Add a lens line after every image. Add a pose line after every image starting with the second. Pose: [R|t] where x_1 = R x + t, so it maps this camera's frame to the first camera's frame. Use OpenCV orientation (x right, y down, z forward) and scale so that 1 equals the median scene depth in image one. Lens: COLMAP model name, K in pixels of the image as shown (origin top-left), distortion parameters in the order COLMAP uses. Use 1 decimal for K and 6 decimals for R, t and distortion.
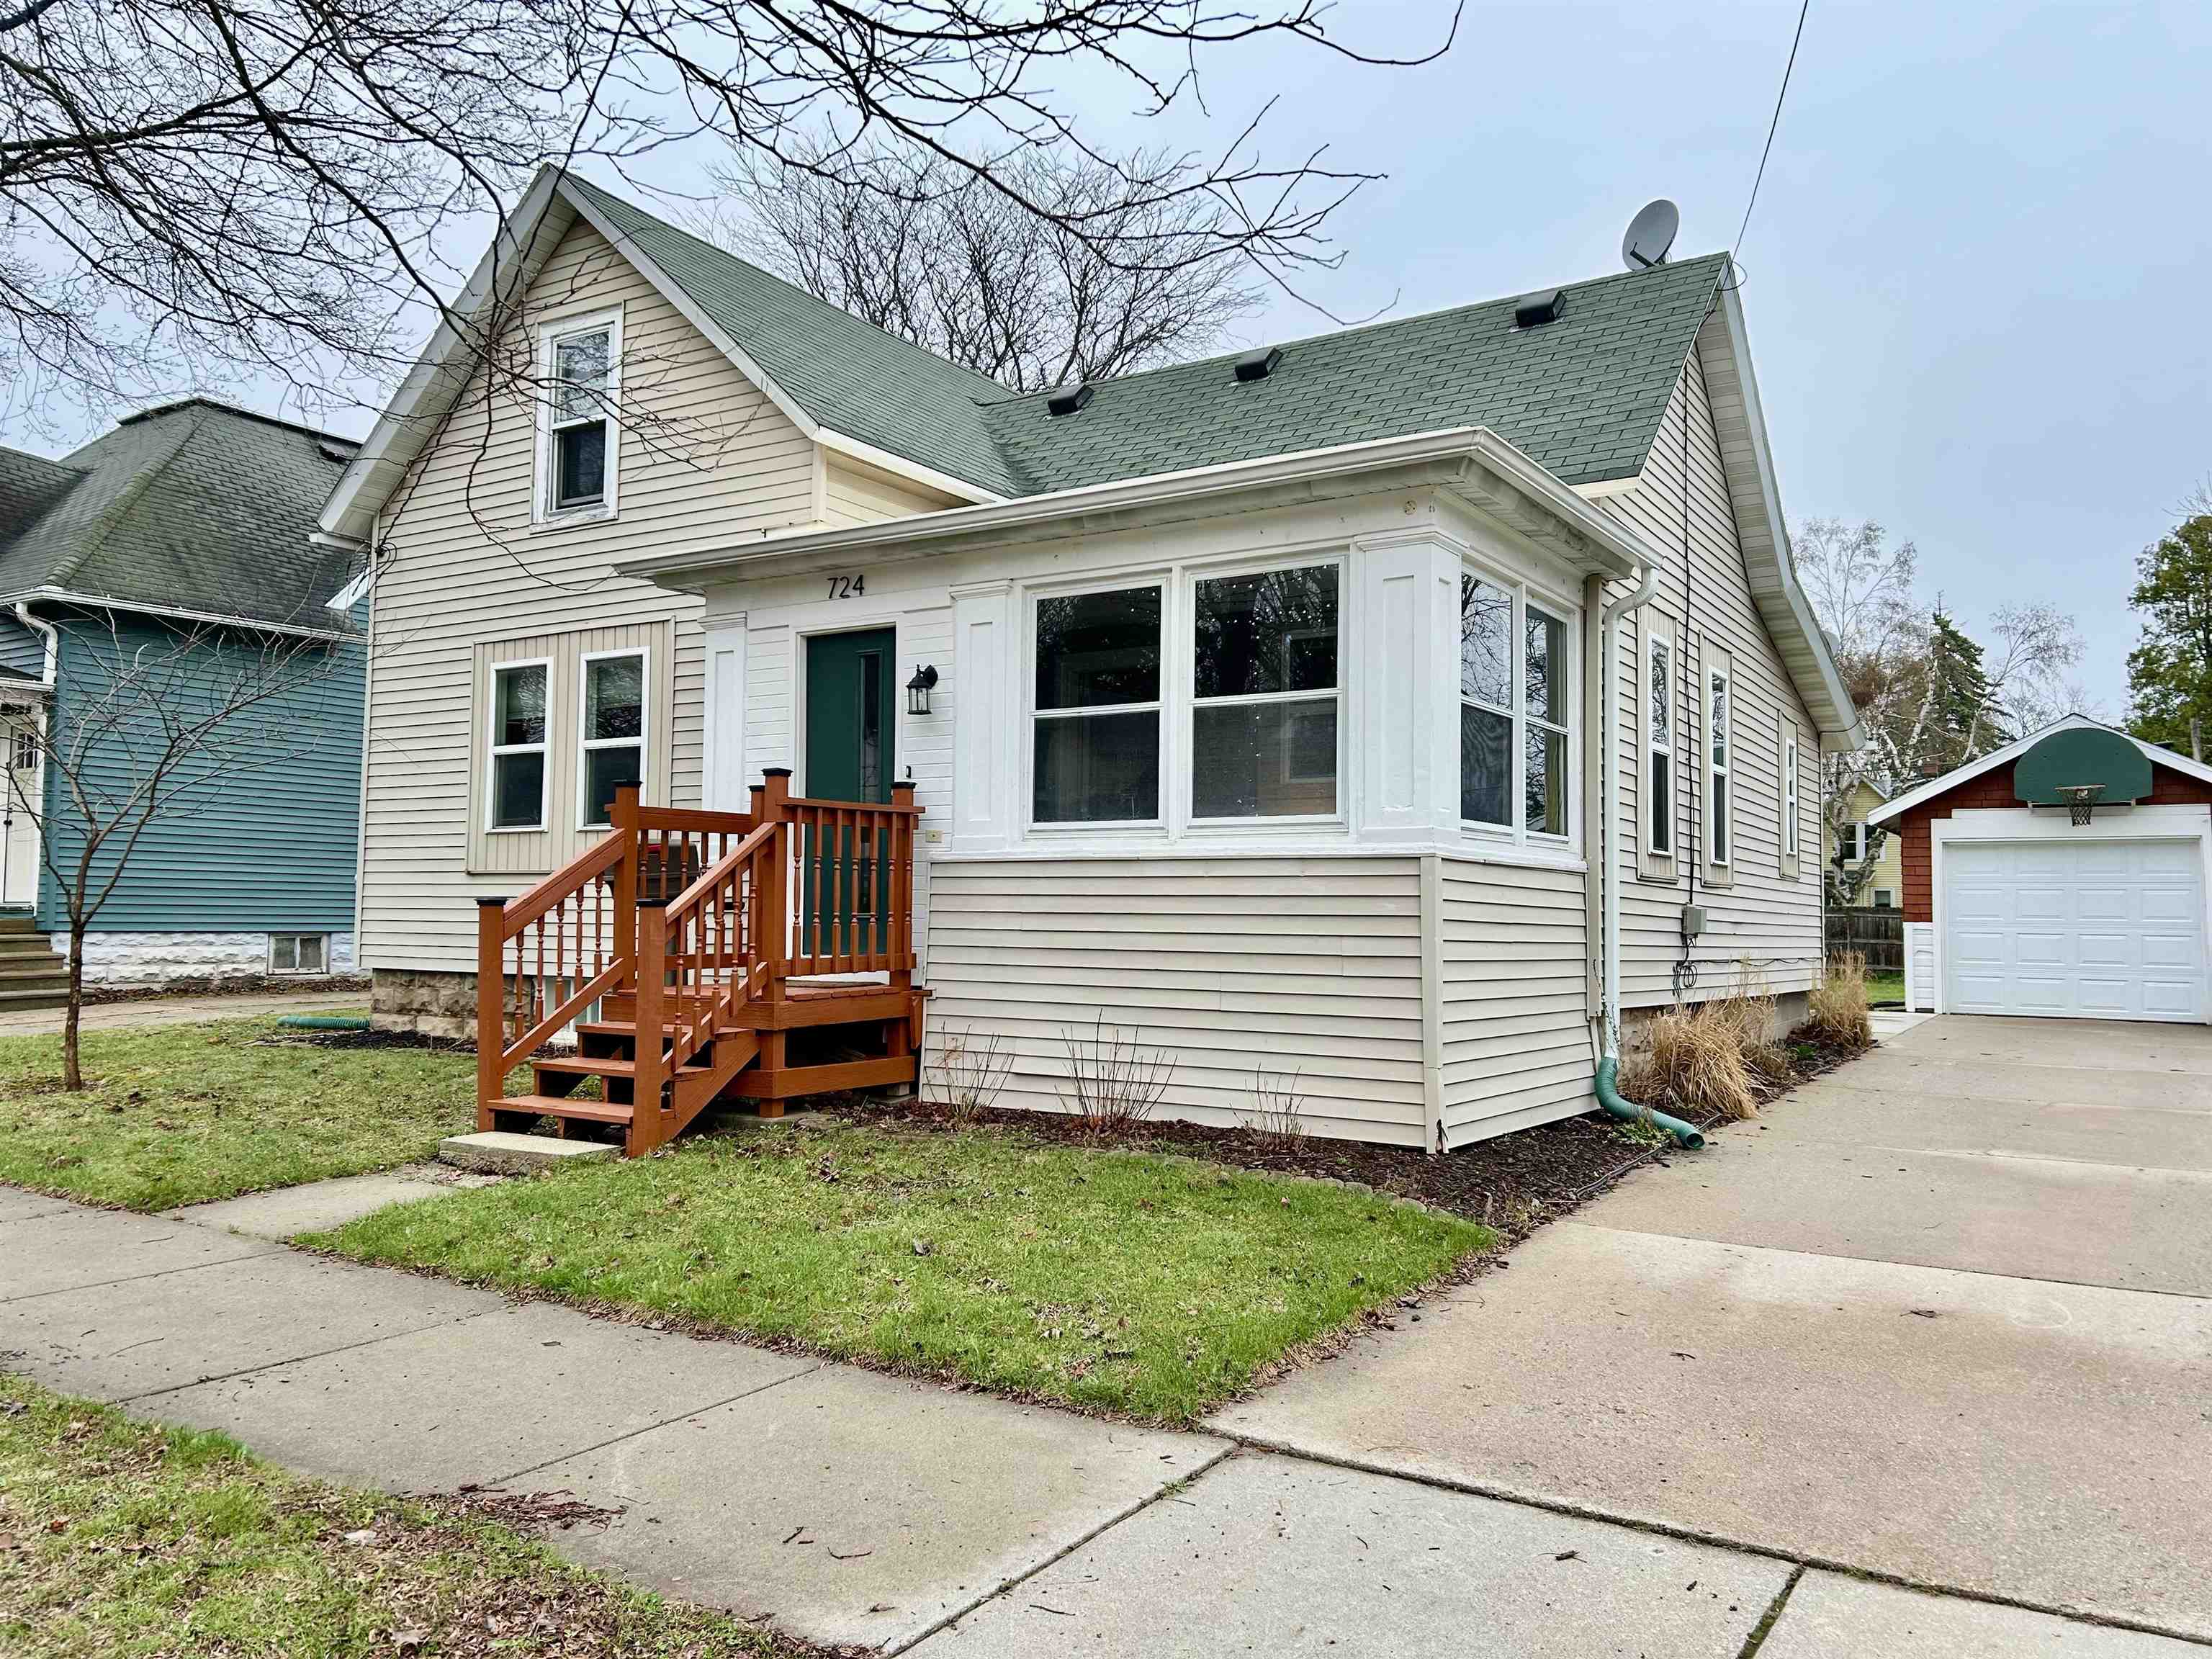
lens RADIAL K [[1663.0, 0, 1112.4], [0, 1663.0, 835.2], [0, 0, 1]] dist [0.089466, -0.087108]
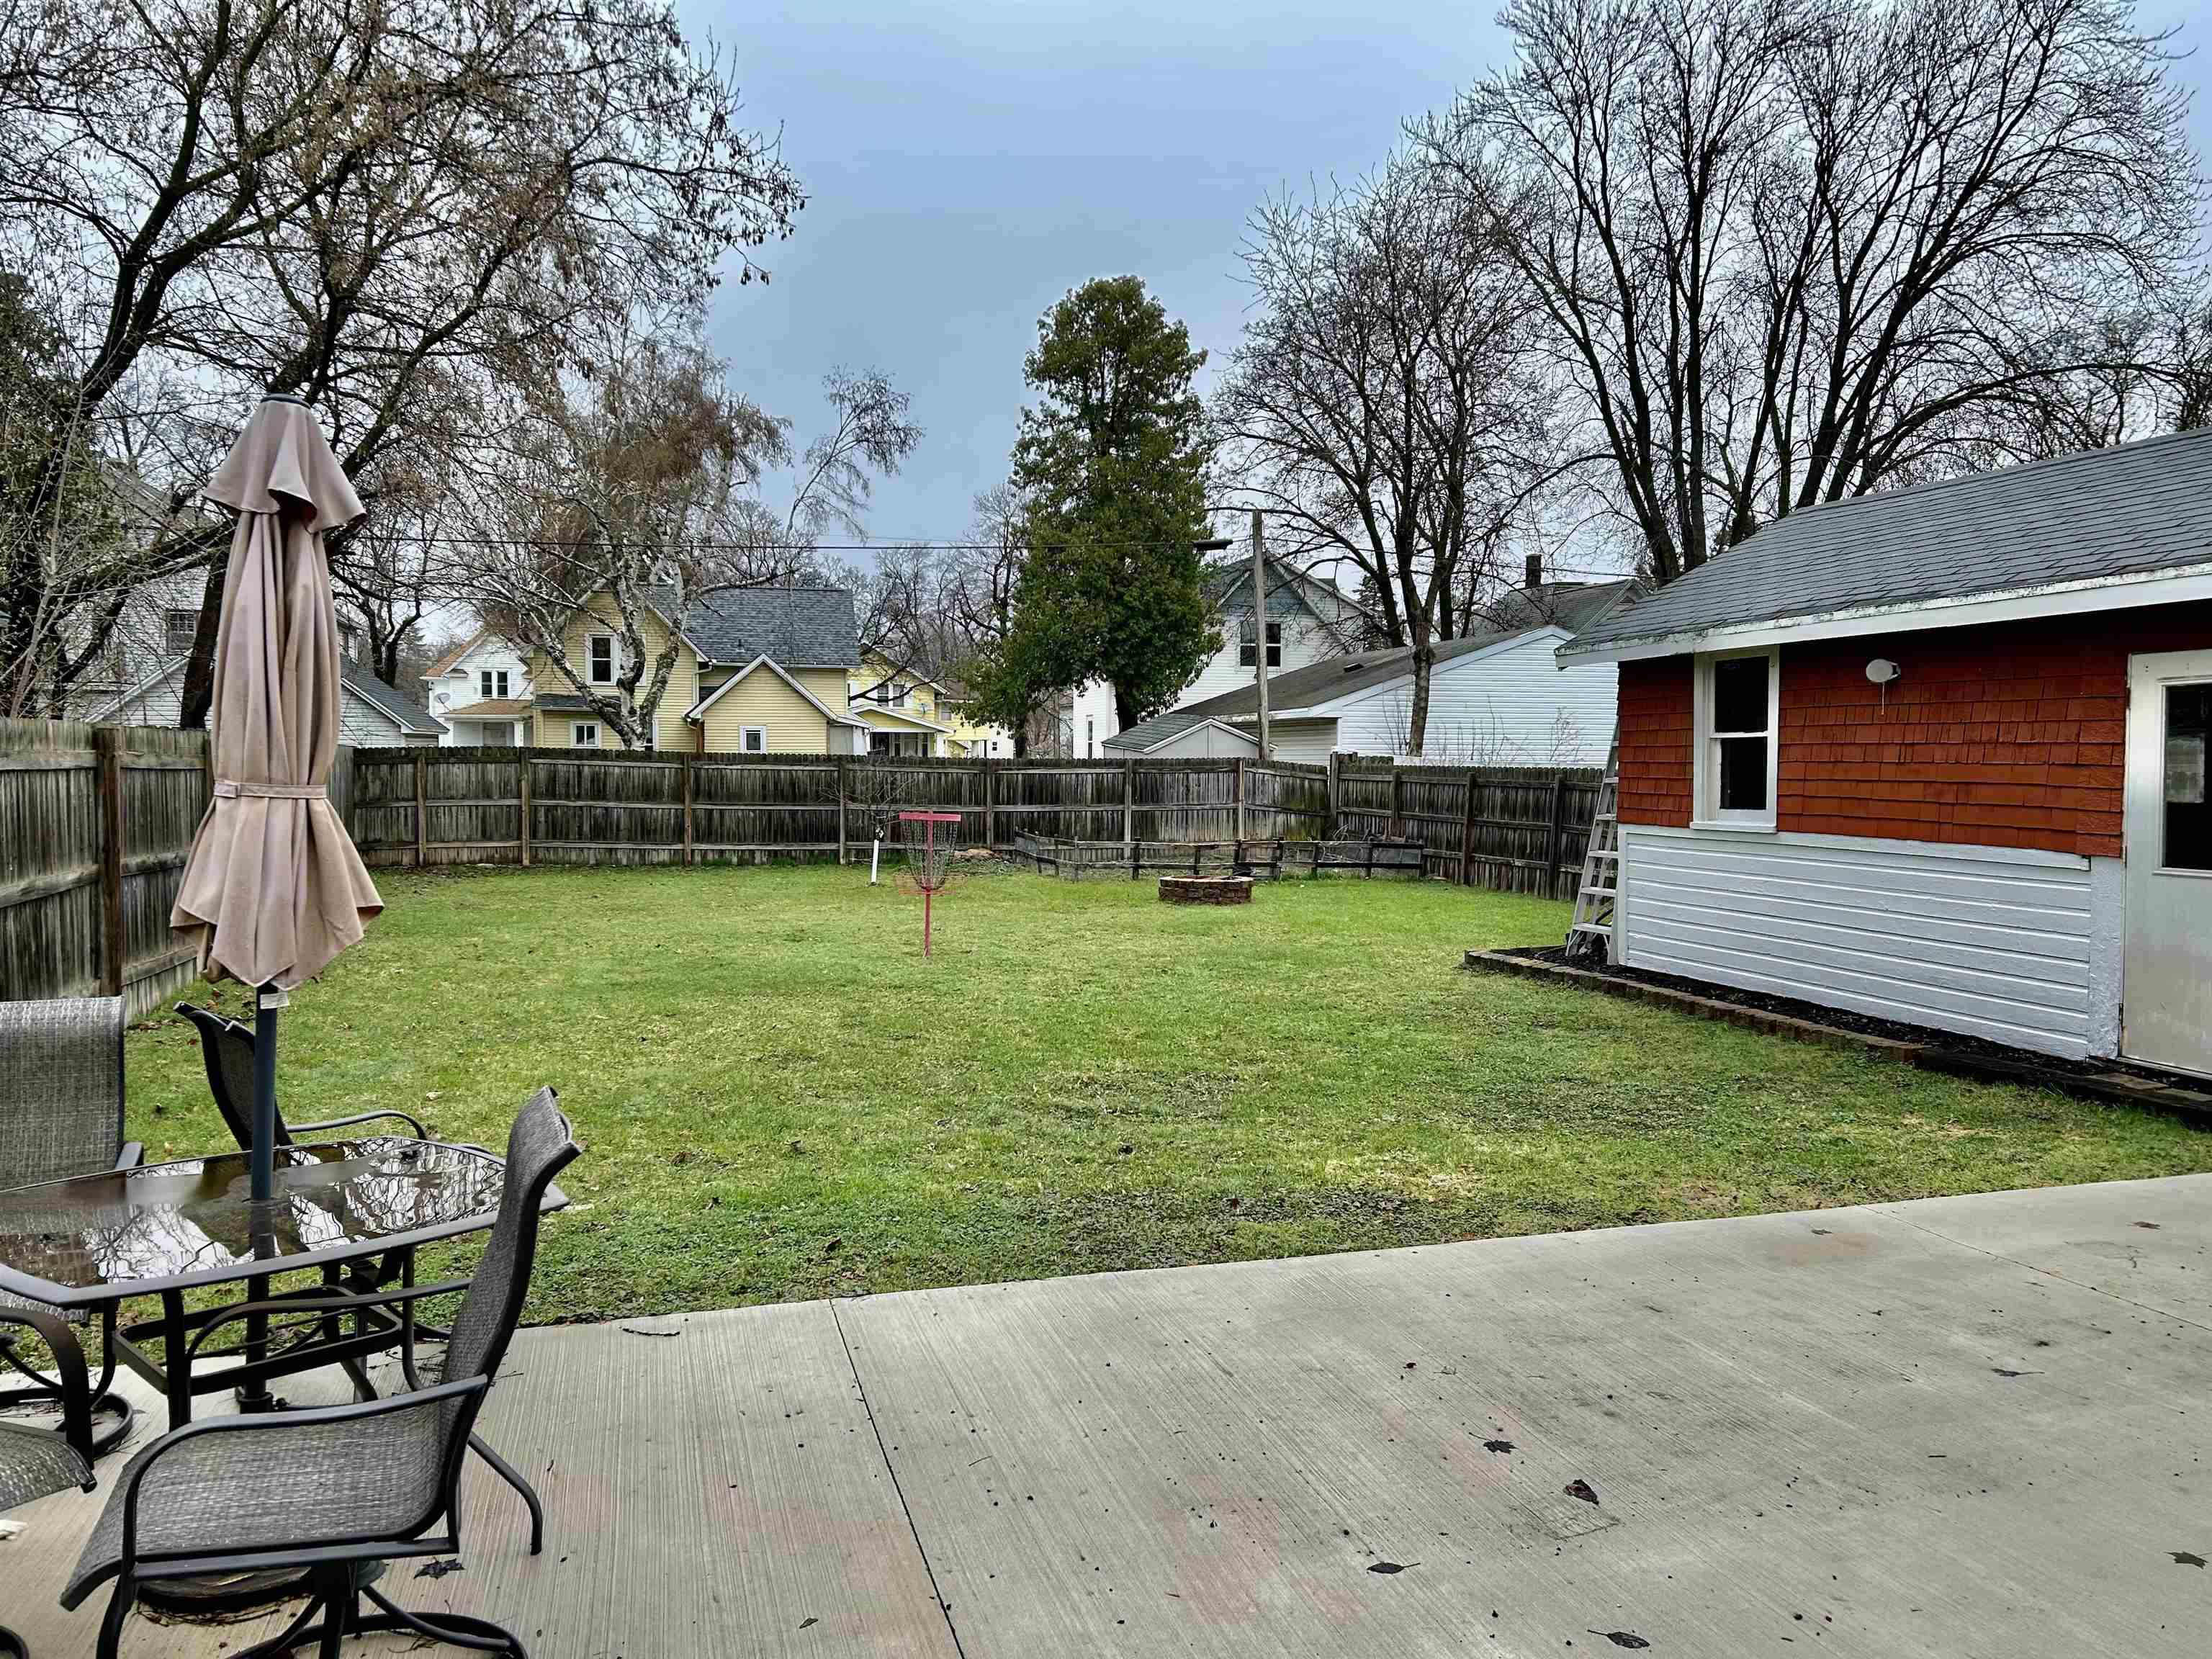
lens RADIAL K [[1650.8, 0, 1124.5], [0, 1650.8, 831.0], [0, 0, 1]] dist [0.067410, -0.069592]
pose [[0.661148, -0.041703, 0.749095, 0.084132], [-0.036054, 0.995534, 0.087244, 0.036672], [-0.749388, -0.084689, 0.656692, 1.549359]]
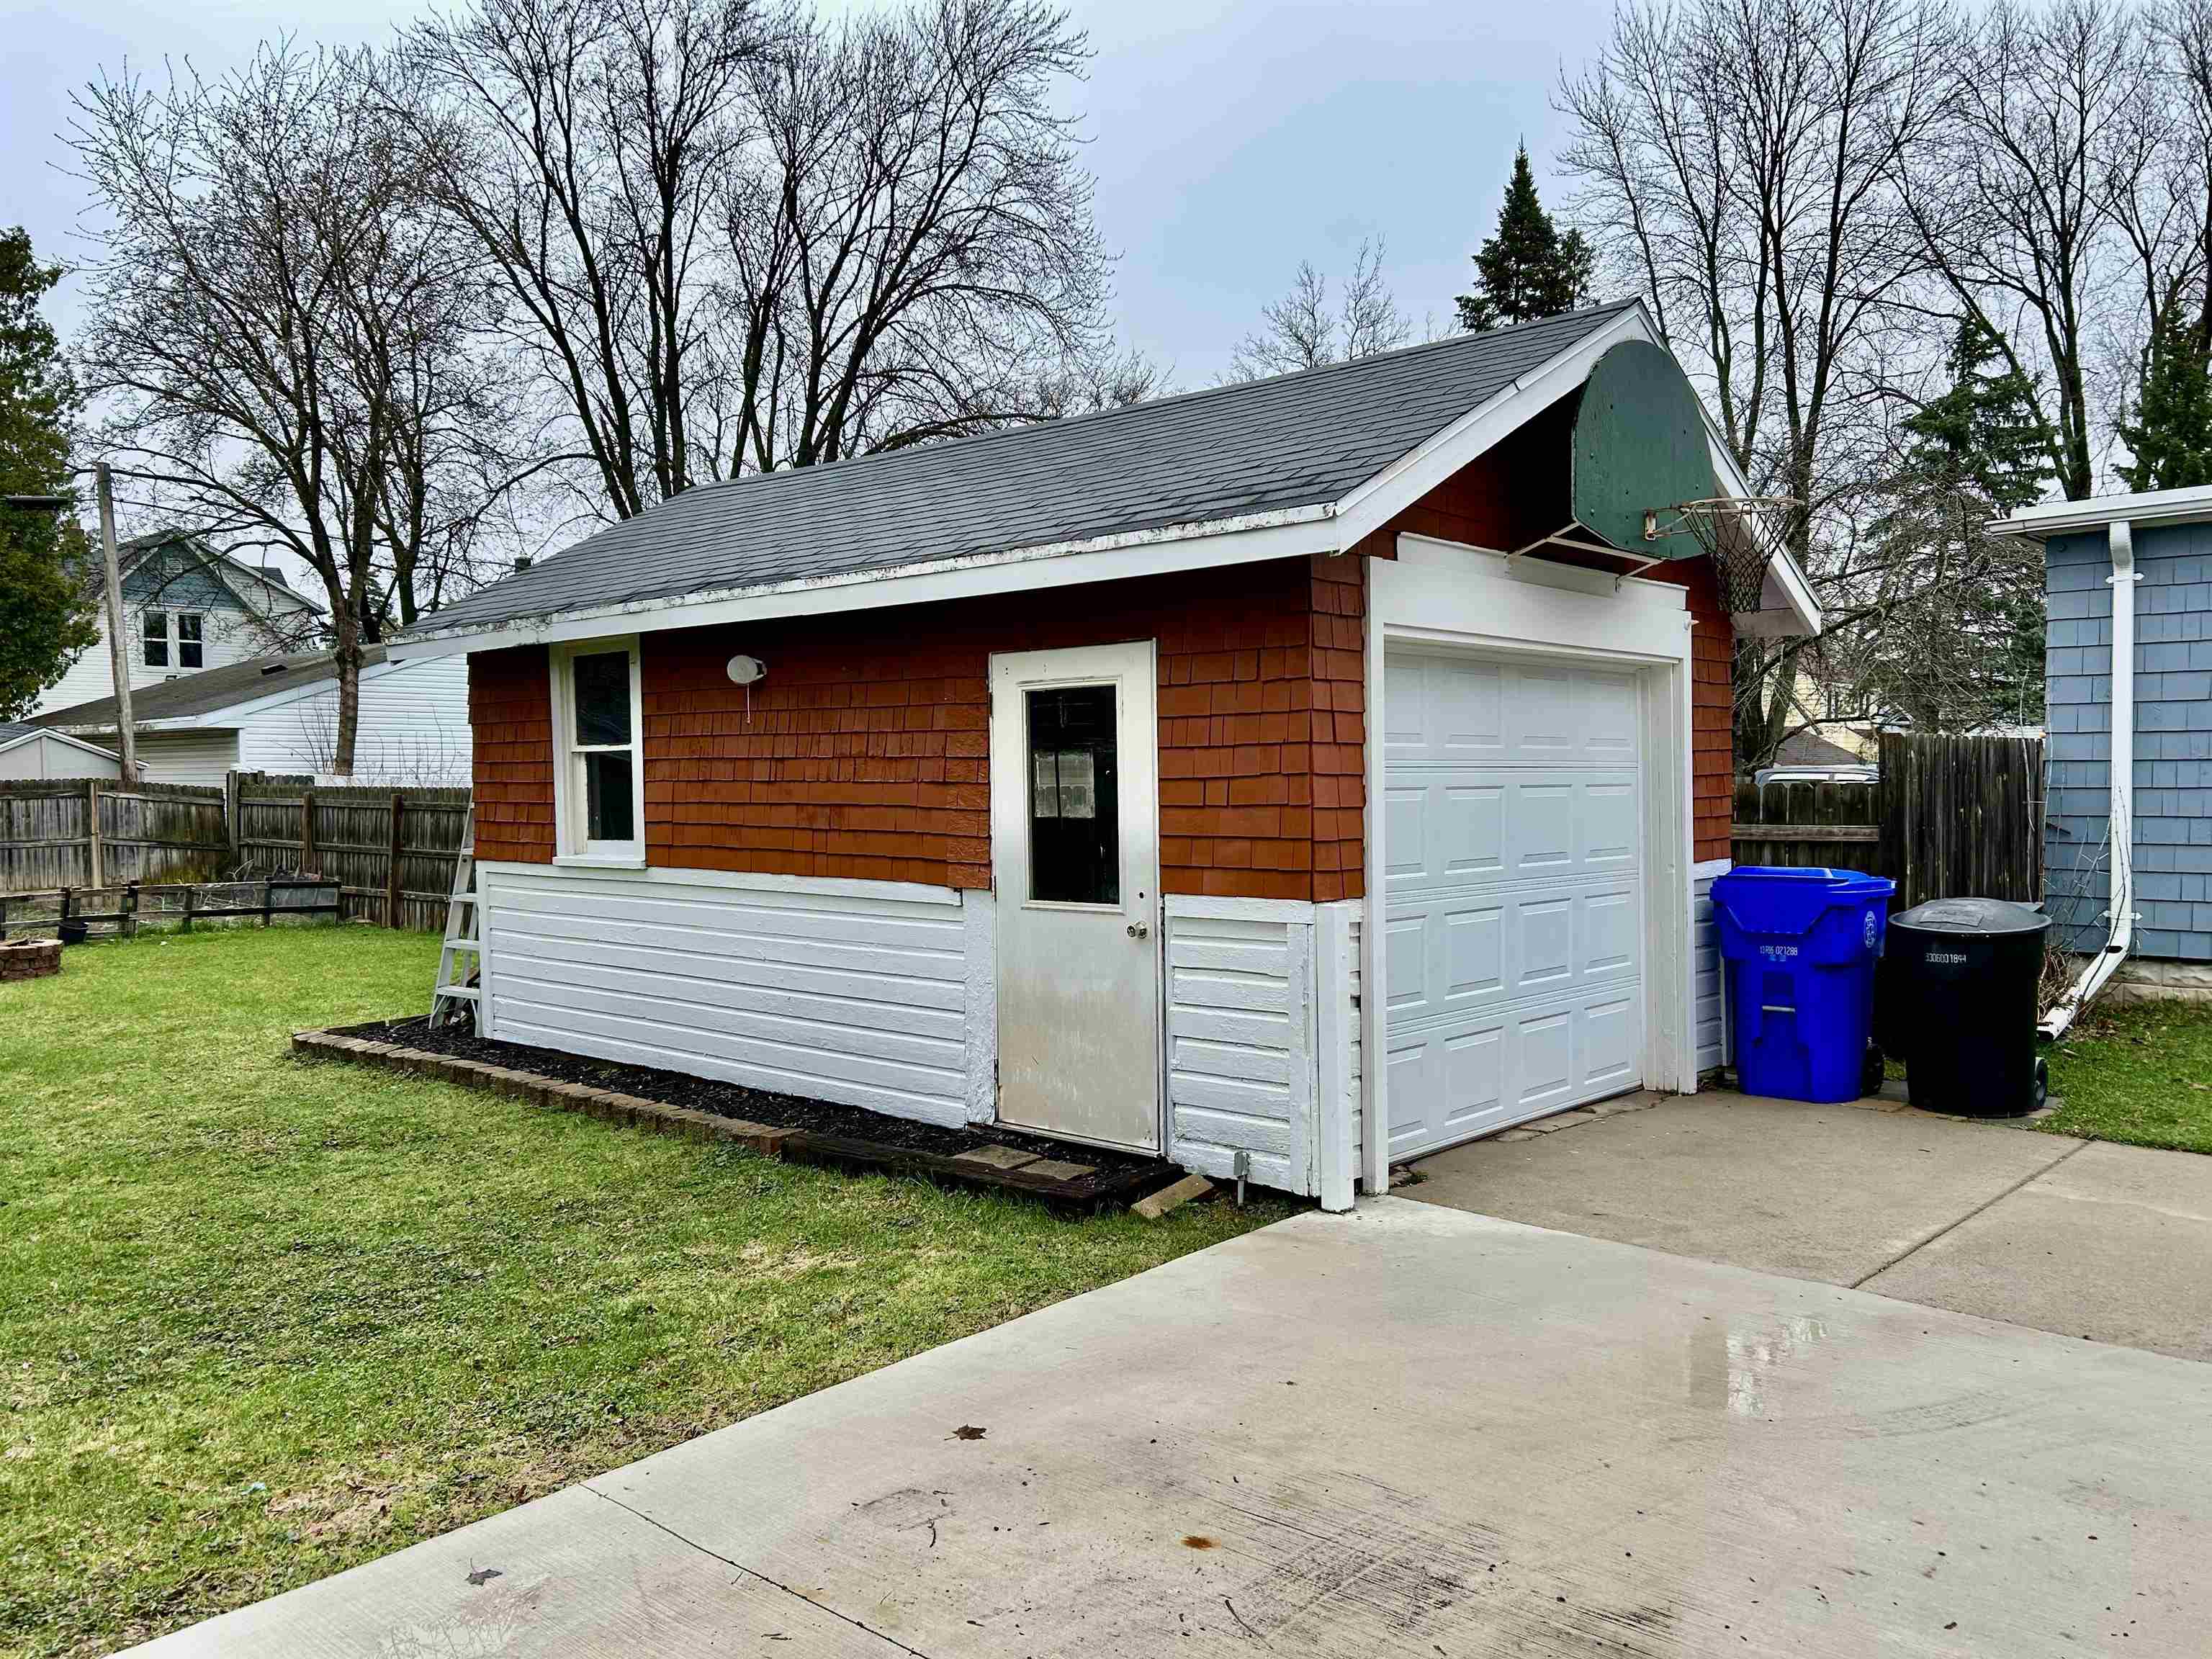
lens RADIAL K [[1655.6, 0, 1106.0], [0, 1655.6, 829.5], [0, 0, 1]] dist [0.073539, -0.082807]
pose [[0.167344, -0.046011, 0.984824, 0.284717], [-0.043343, 0.997601, 0.053973, 0.038092], [-0.984945, -0.051717, 0.164948, 1.557568]]
